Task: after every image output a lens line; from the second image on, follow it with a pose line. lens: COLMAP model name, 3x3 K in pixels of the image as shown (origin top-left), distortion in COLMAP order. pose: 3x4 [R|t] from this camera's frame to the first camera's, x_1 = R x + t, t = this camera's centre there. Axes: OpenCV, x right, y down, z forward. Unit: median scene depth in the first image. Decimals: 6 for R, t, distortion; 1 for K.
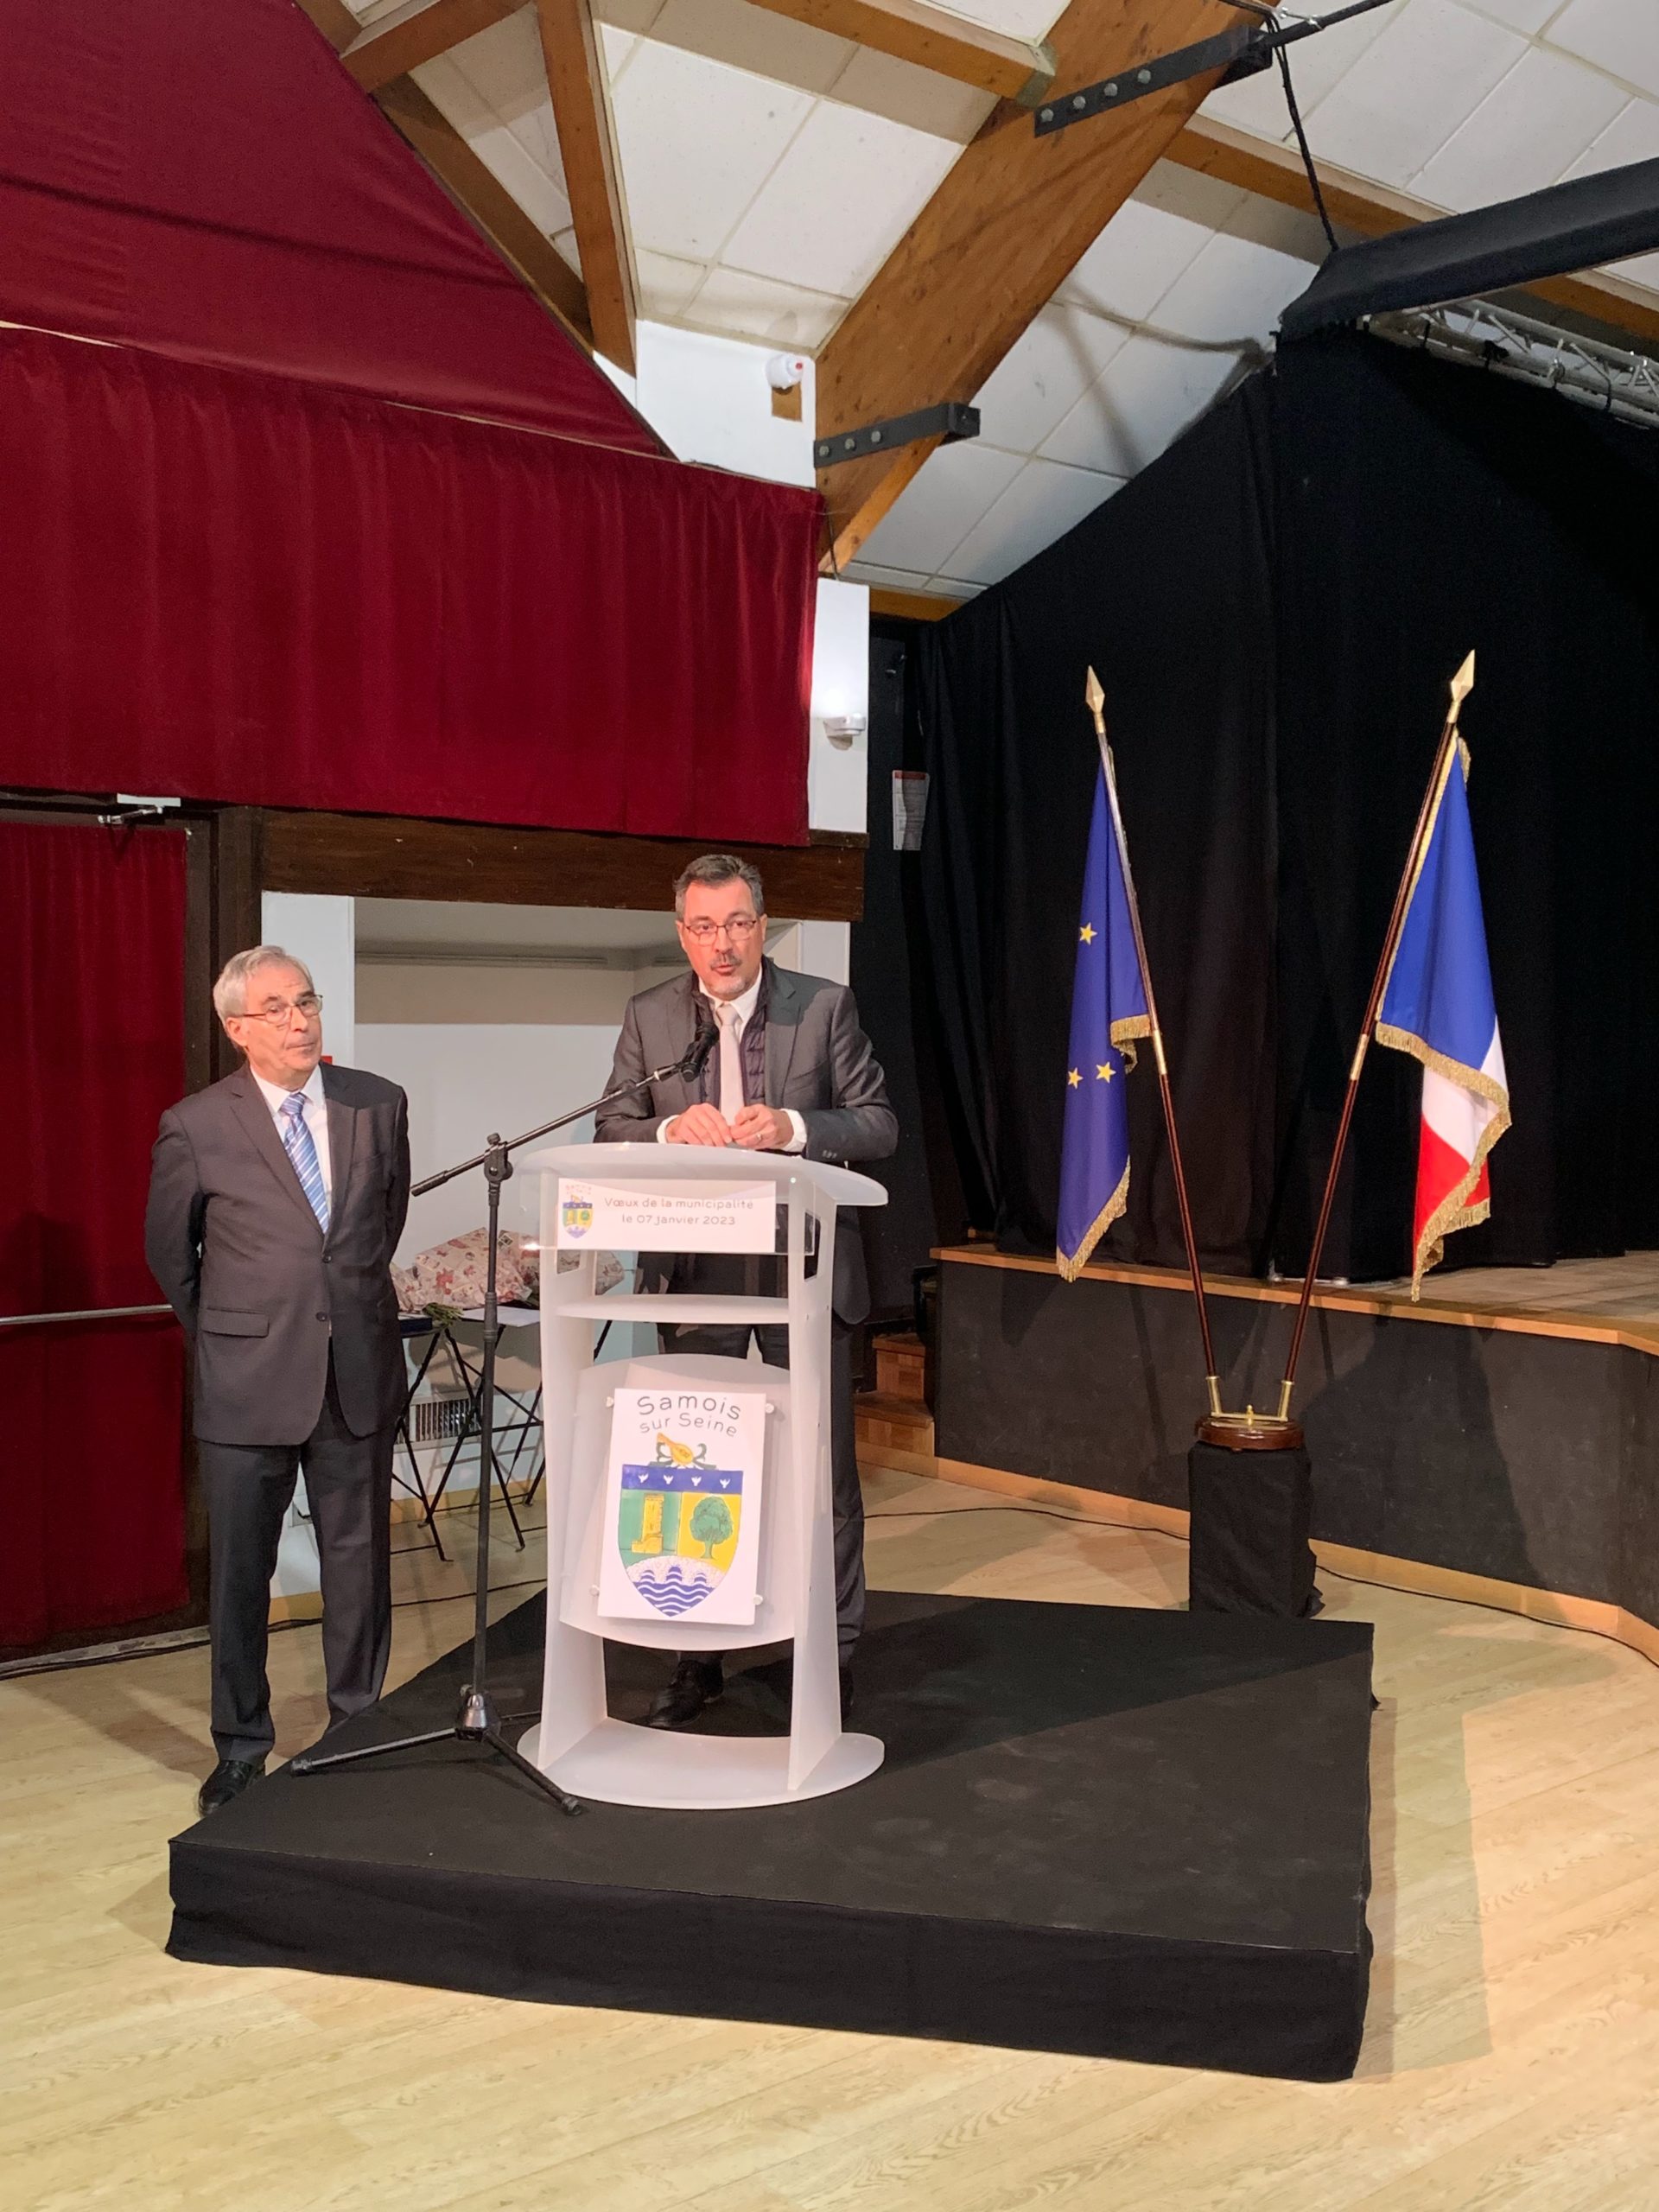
lens RADIAL K [[2349.2, 0, 838.9], [0, 2349.2, 1094.1], [0, 0, 1]] dist [0.190149, -0.544060]
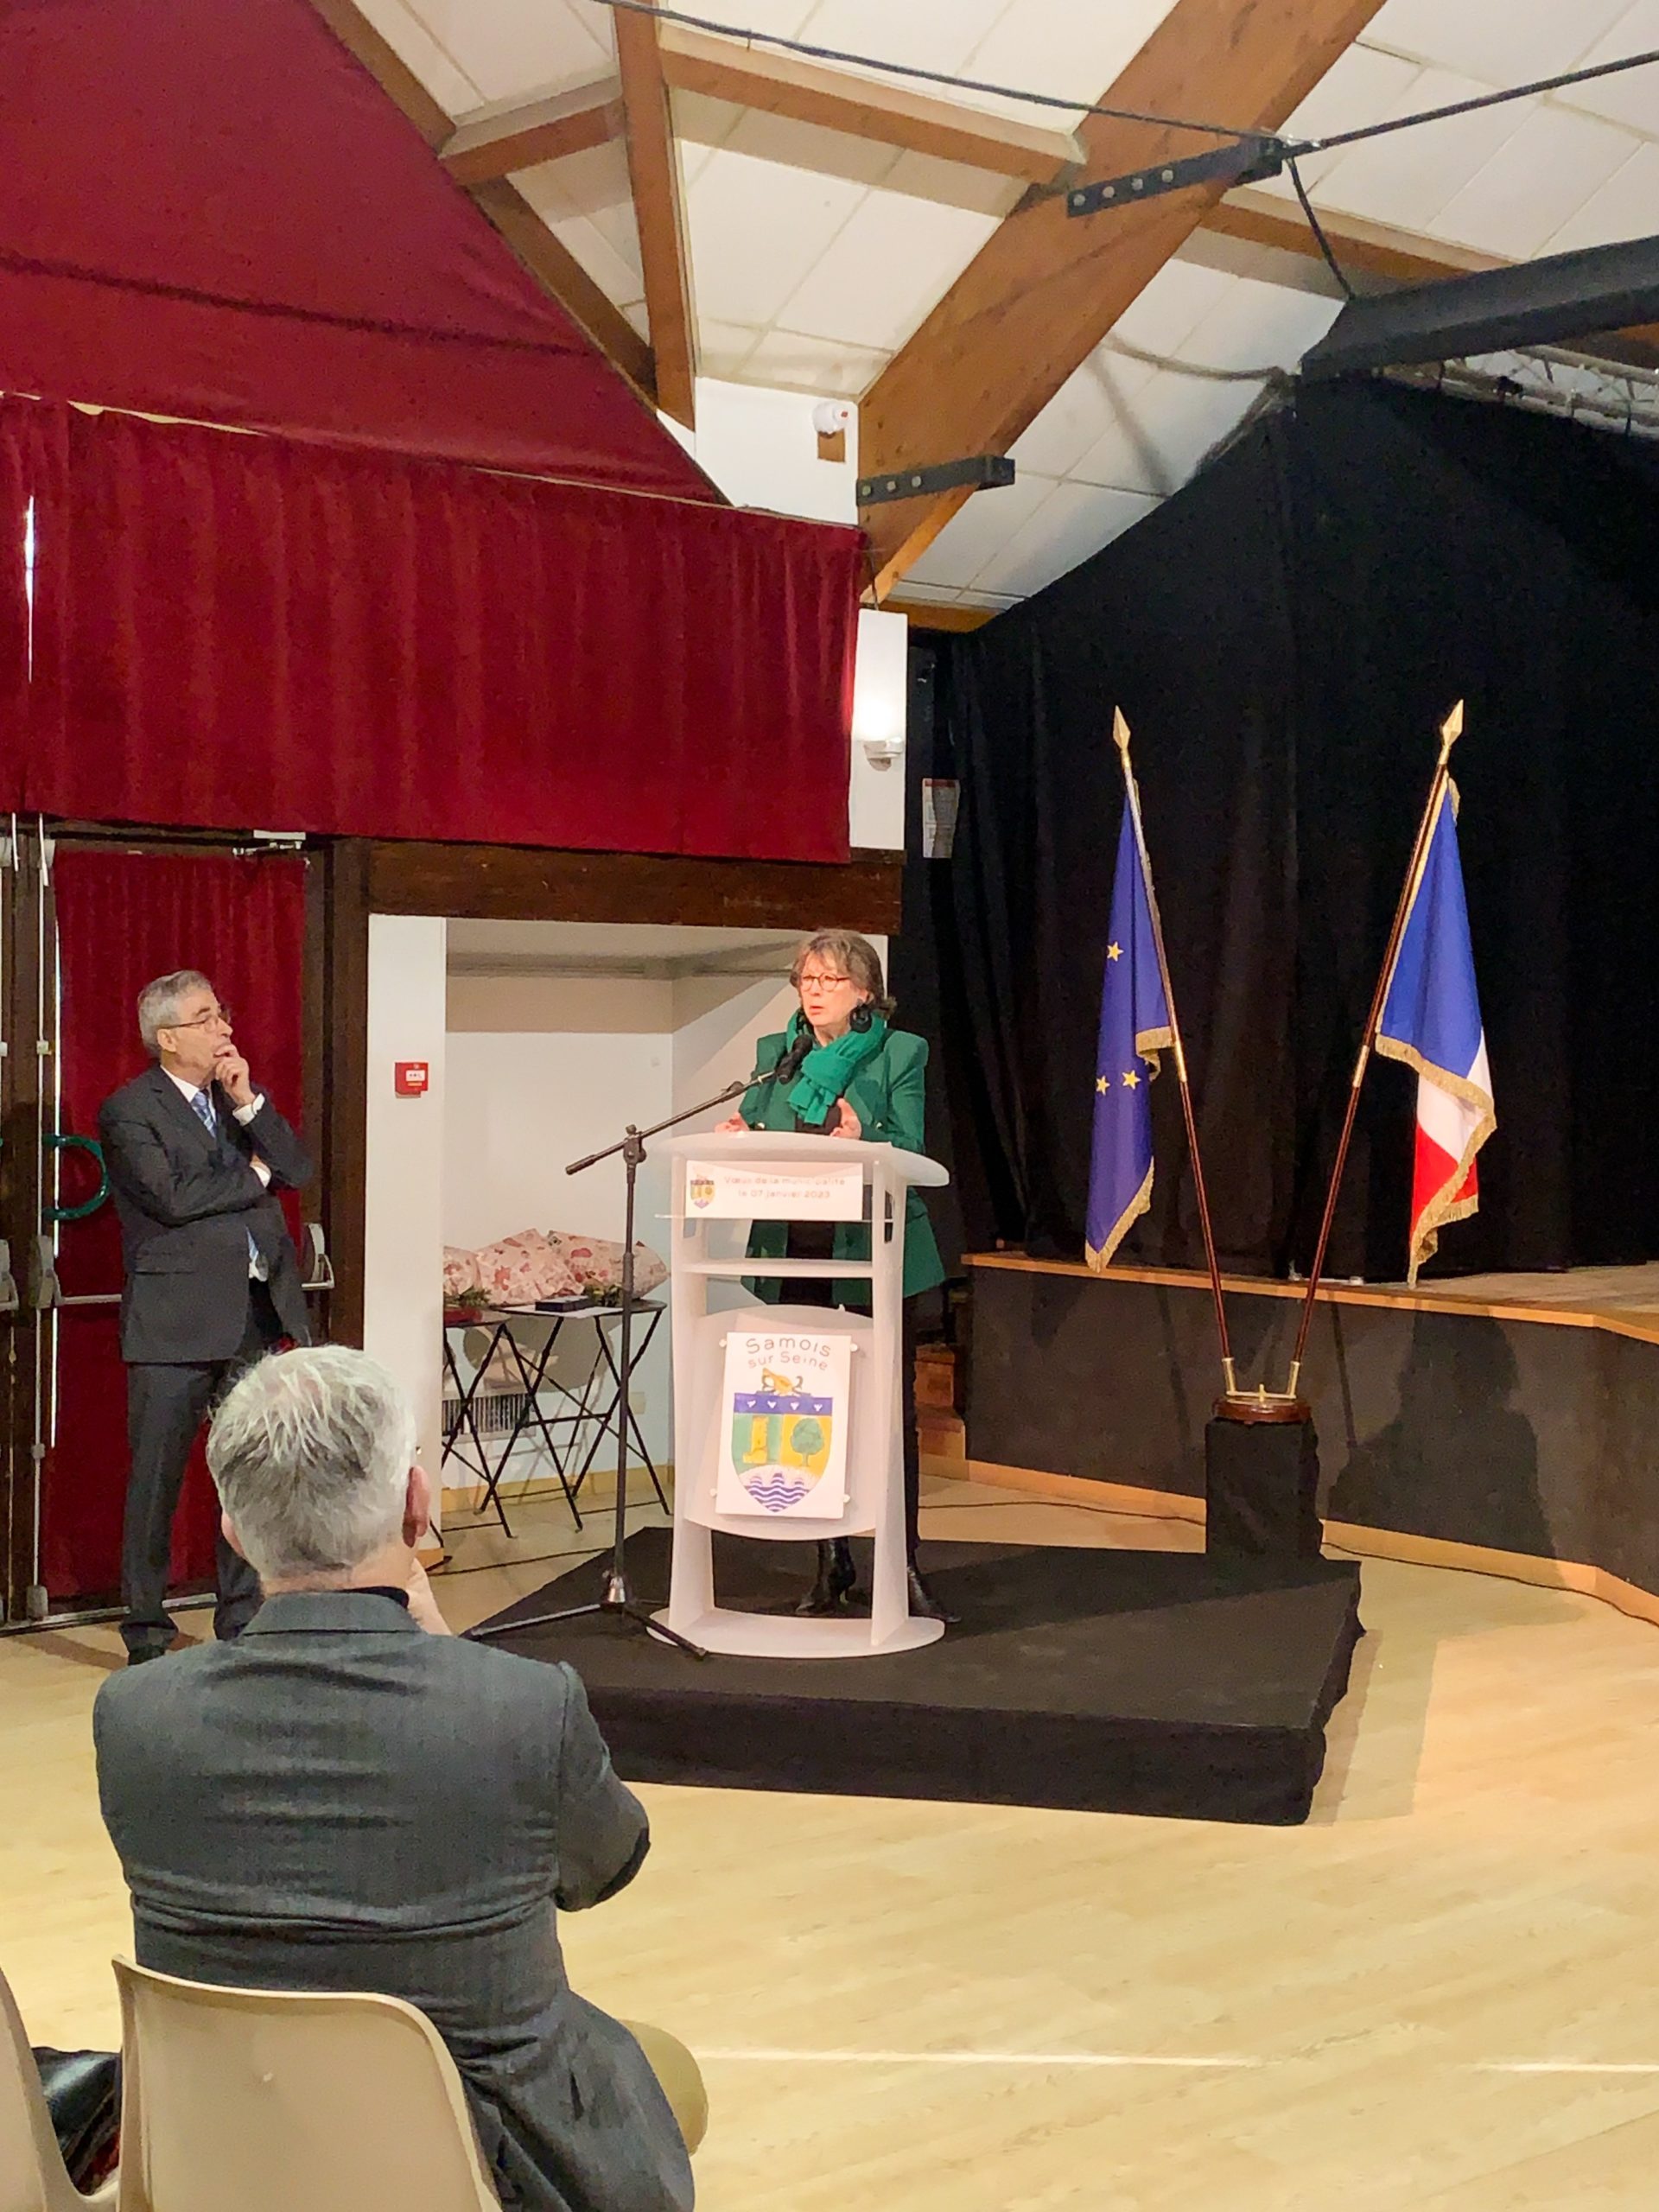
lens RADIAL K [[3190.2, 0, 829.5], [0, 3190.2, 1106.0], [0, 0, 1]] dist [0.127861, 0.002907]
pose [[0.999927, 0.002472, 0.011802, -0.044301], [-0.002430, 0.999991, -0.003611, 0.008807], [-0.011811, 0.003582, 0.999924, -0.482891]]
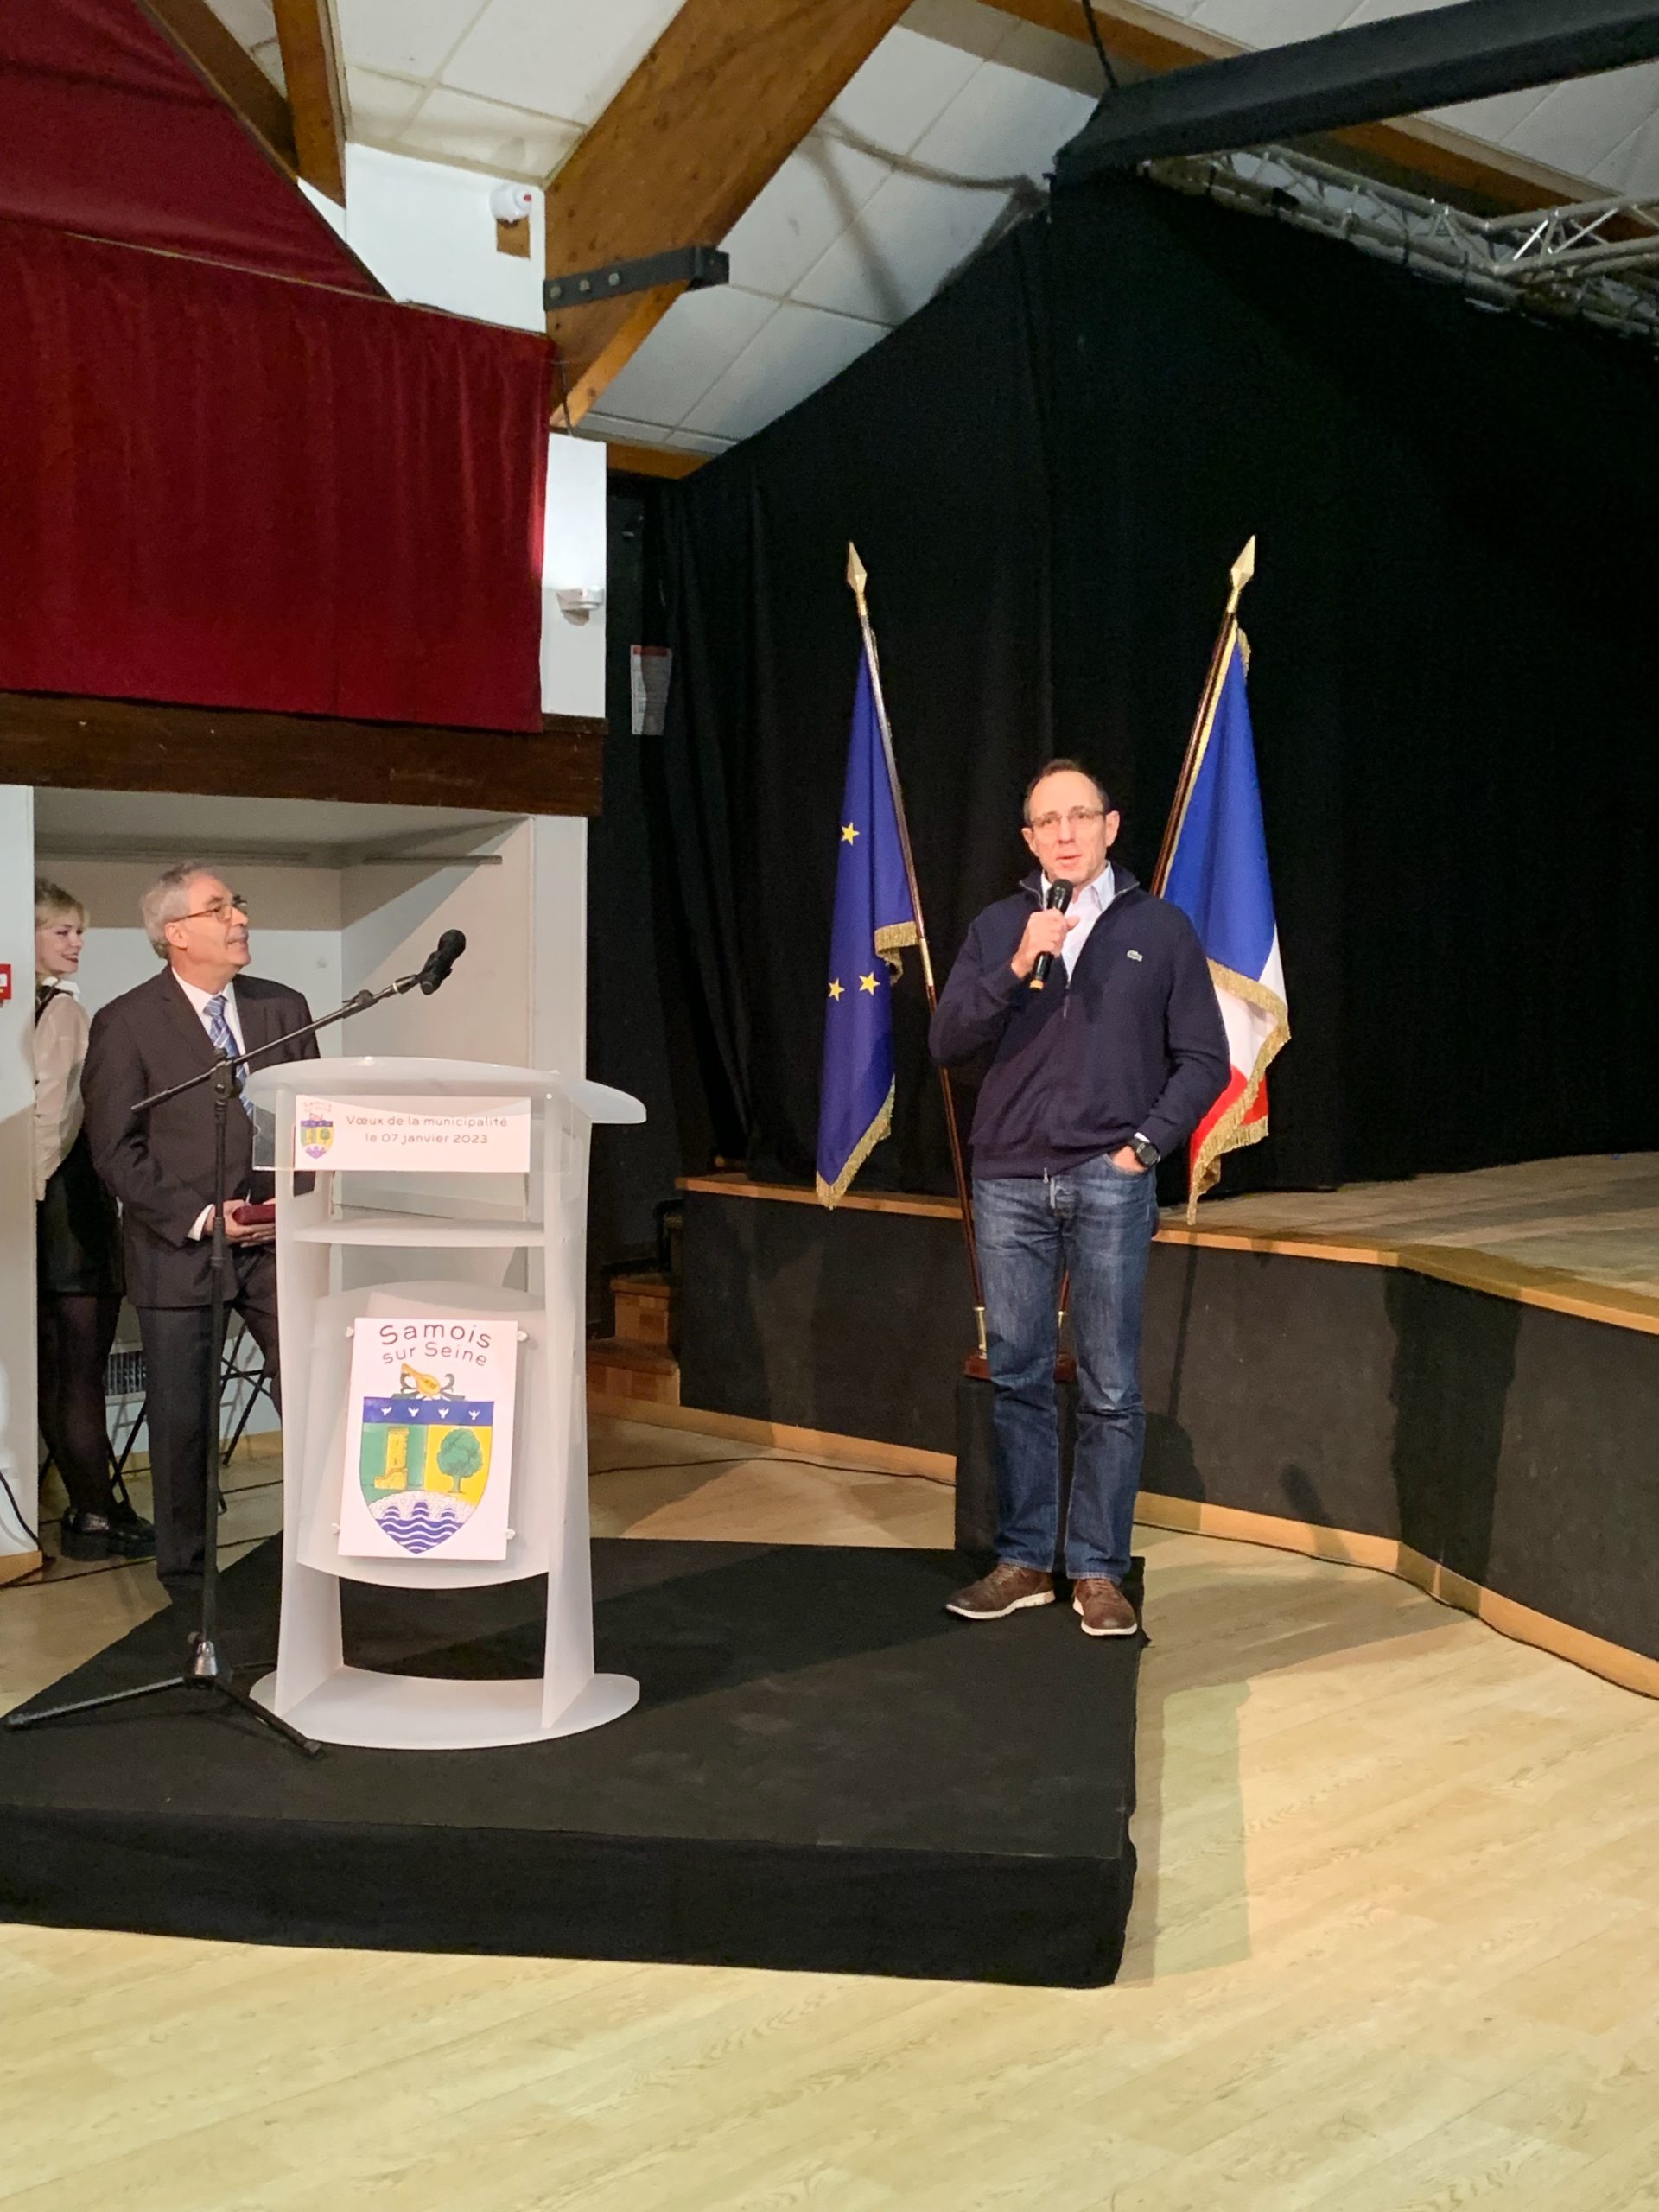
lens RADIAL K [[2800.2, 0, 839.9], [0, 2800.2, 1076.3], [0, 0, 1]] dist [0.236236, -0.838288]
pose [[0.994544, -0.003067, 0.104273, -0.013996], [0.000570, 0.999713, 0.023969, 0.000875], [-0.104316, -0.023779, 0.994260, -0.101463]]
